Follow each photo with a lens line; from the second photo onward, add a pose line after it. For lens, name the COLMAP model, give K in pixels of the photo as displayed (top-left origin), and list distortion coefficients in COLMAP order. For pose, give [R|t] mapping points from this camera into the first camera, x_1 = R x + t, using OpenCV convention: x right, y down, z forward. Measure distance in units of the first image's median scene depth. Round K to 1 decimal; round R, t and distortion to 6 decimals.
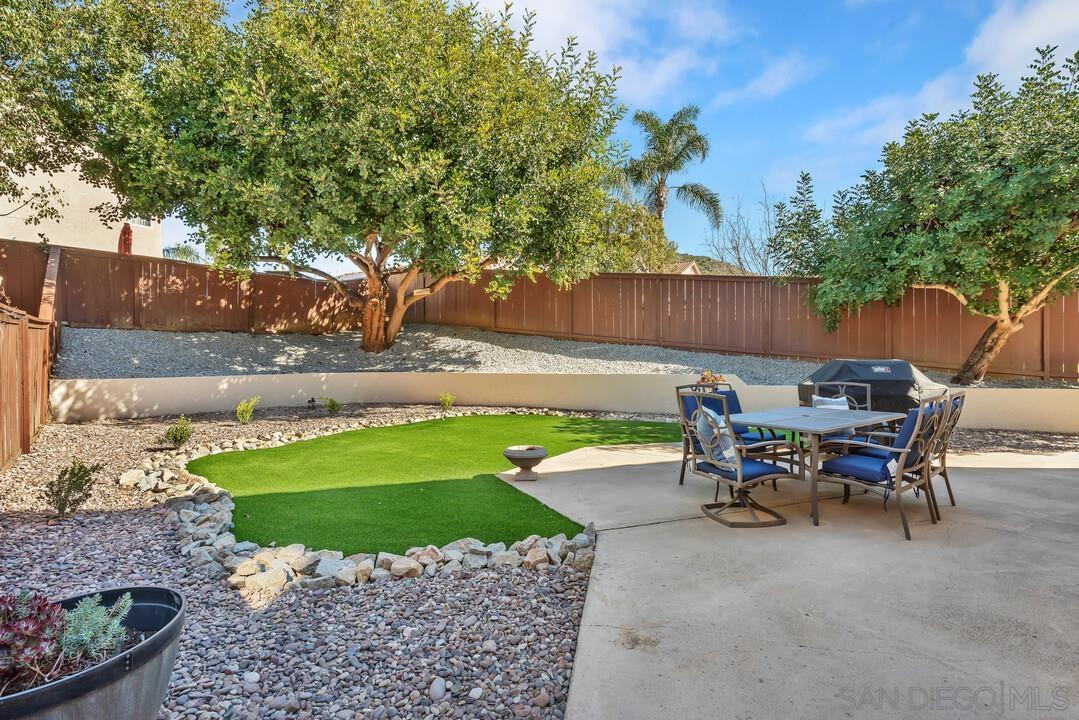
lens RADIAL K [[528.1, 0, 551.2], [0, 528.1, 358.9], [0, 0, 1]] dist [0.004188, -0.000822]
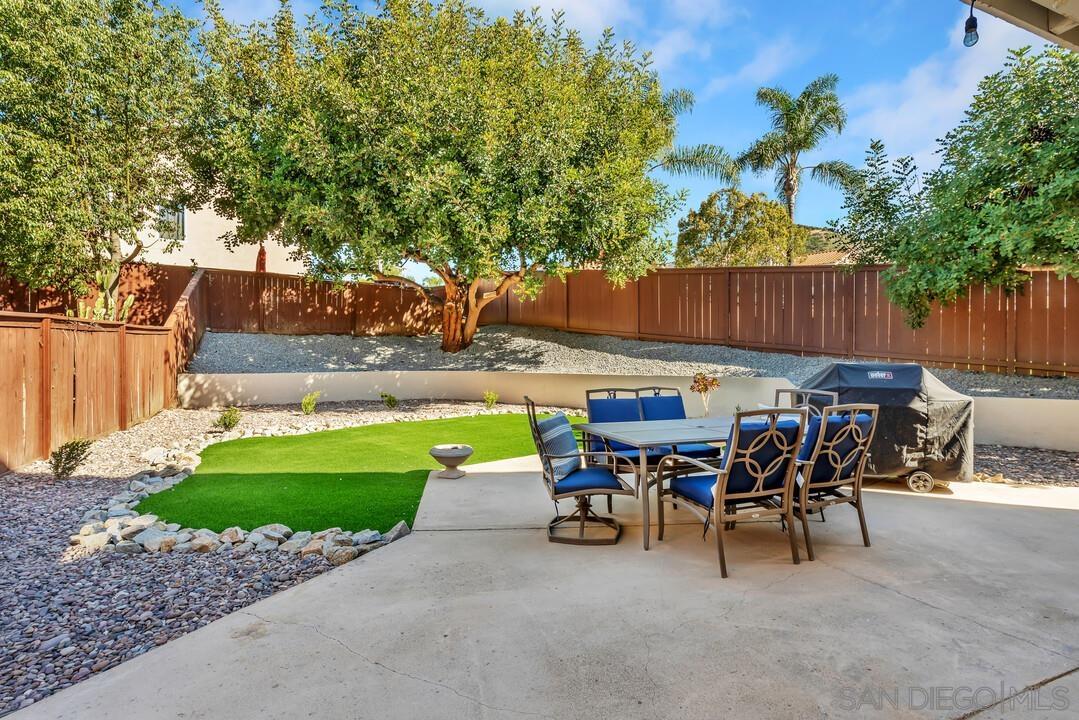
lens RADIAL K [[528.1, 0, 549.1], [0, 528.1, 358.7], [0, 0, 1]] dist [0.004188, -0.000822]
pose [[0.955165, 0.004509, -0.296040, 0.230562], [-0.004075, 0.999990, 0.002085, -0.003014], [0.296046, -0.000785, 0.955173, 0.038380]]
